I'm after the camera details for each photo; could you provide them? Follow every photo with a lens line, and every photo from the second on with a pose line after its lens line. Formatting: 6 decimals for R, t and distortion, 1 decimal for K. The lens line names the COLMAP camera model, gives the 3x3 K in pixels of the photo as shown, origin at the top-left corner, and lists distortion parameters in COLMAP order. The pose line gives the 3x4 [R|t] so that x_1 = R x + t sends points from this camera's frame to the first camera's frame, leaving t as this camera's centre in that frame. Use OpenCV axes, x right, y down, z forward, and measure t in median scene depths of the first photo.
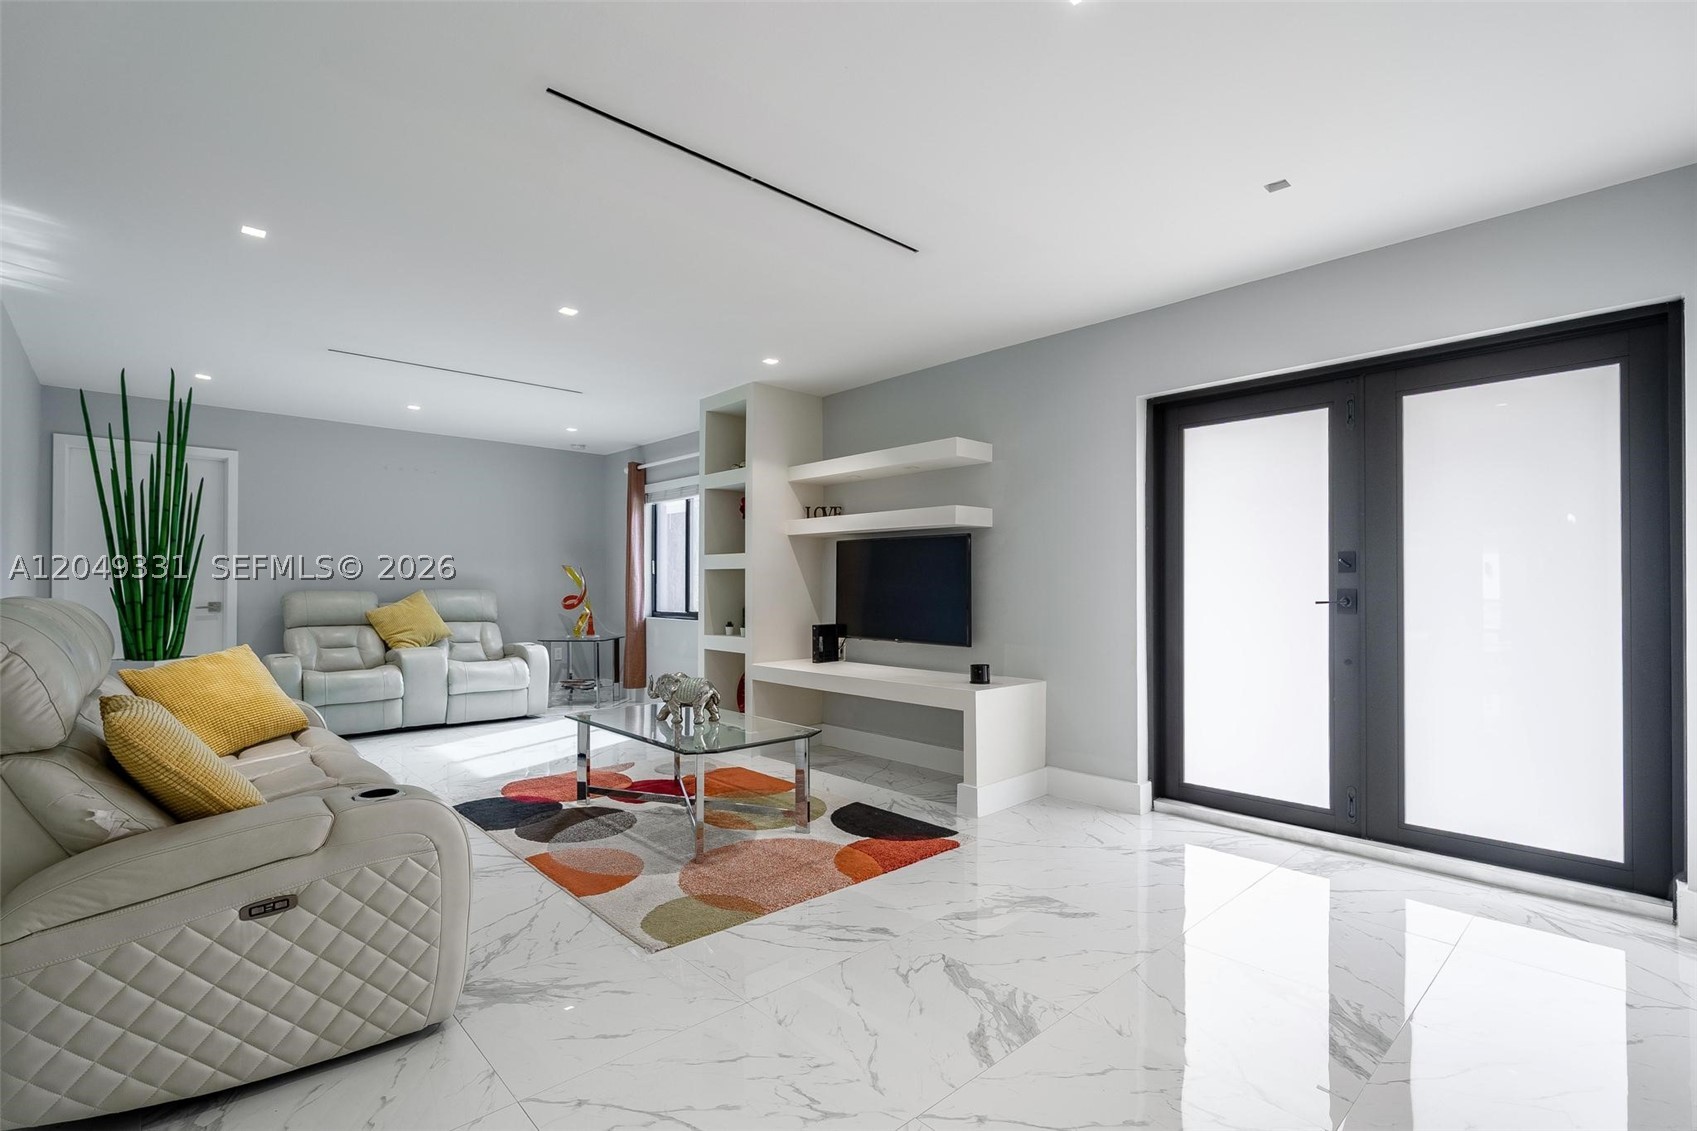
lens RADIAL K [[767.2, 0, 845.6], [0, 767.2, 577.6], [0, 0, 1]] dist [-0.003688, -0.000086]
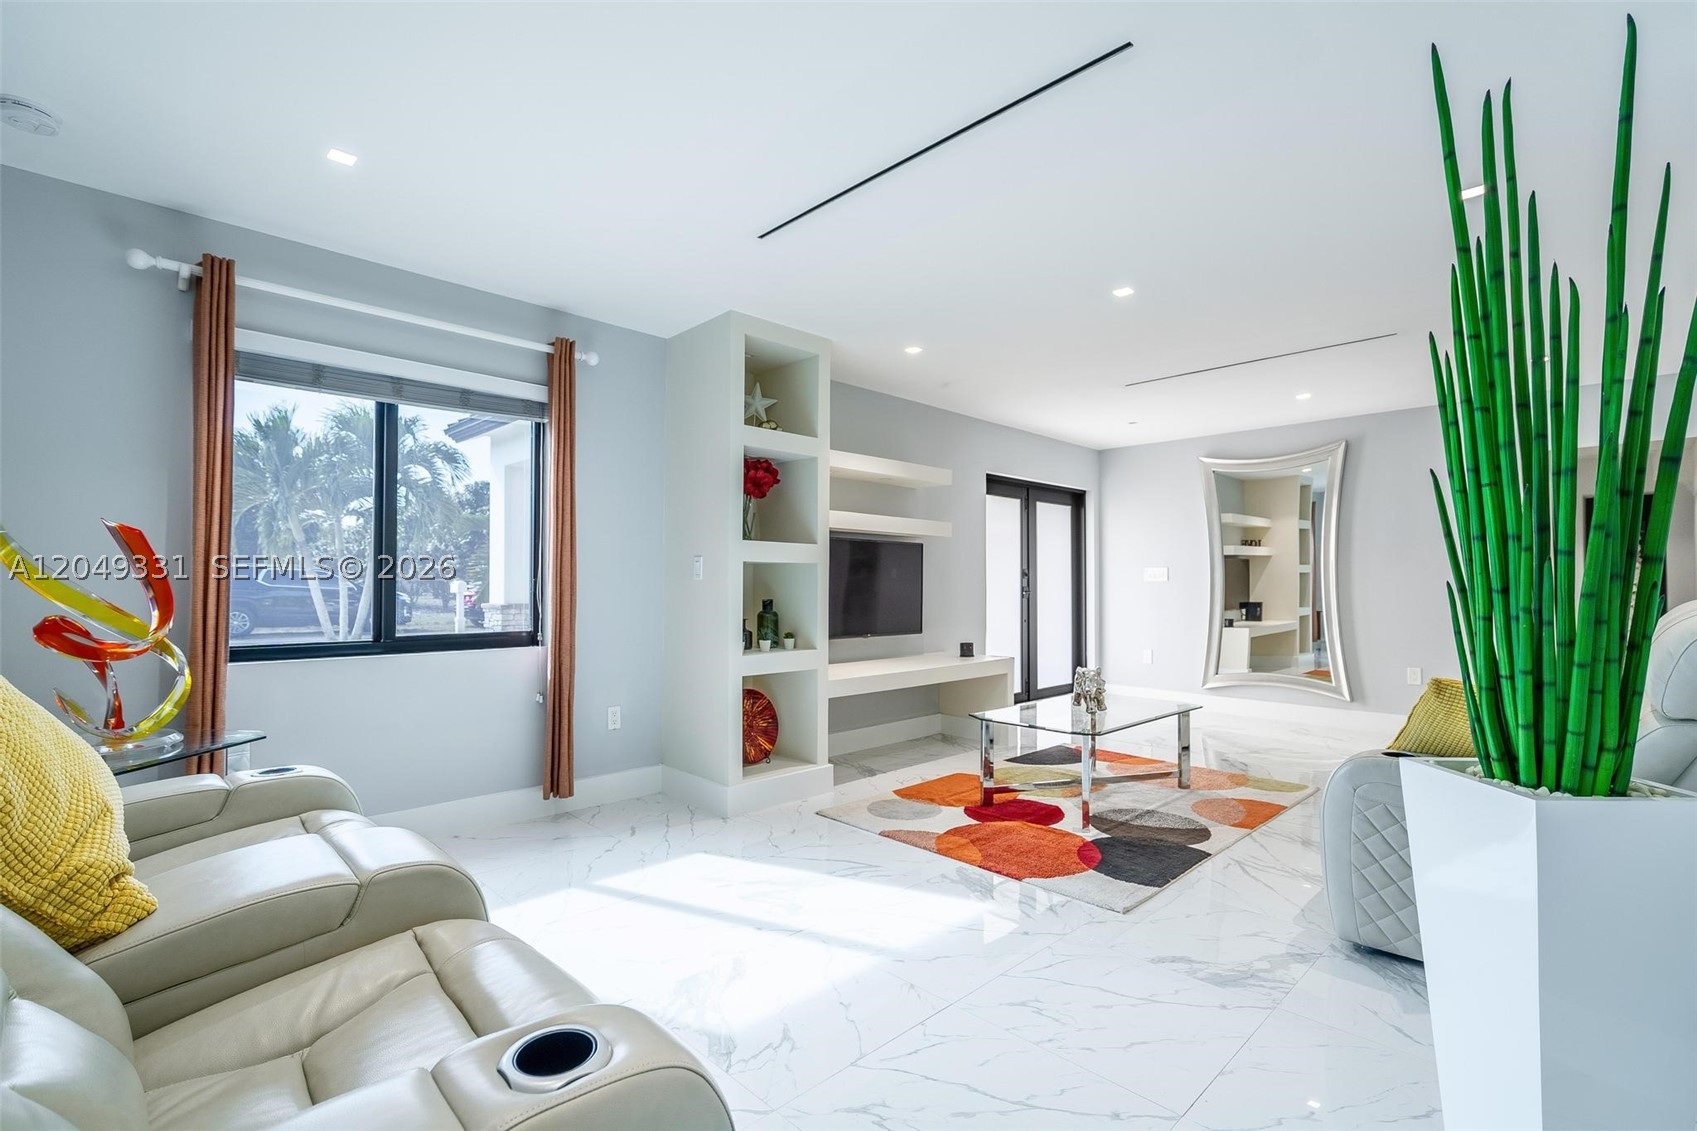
lens RADIAL K [[767.2, 0, 839.8], [0, 767.2, 562.8], [0, 0, 1]] dist [-0.003688, -0.000086]
pose [[-0.016354, 0.028087, 0.999472, -1.363898], [-0.013597, 0.999507, -0.028311, 0.015366], [-0.999774, -0.014053, -0.015964, 1.440289]]
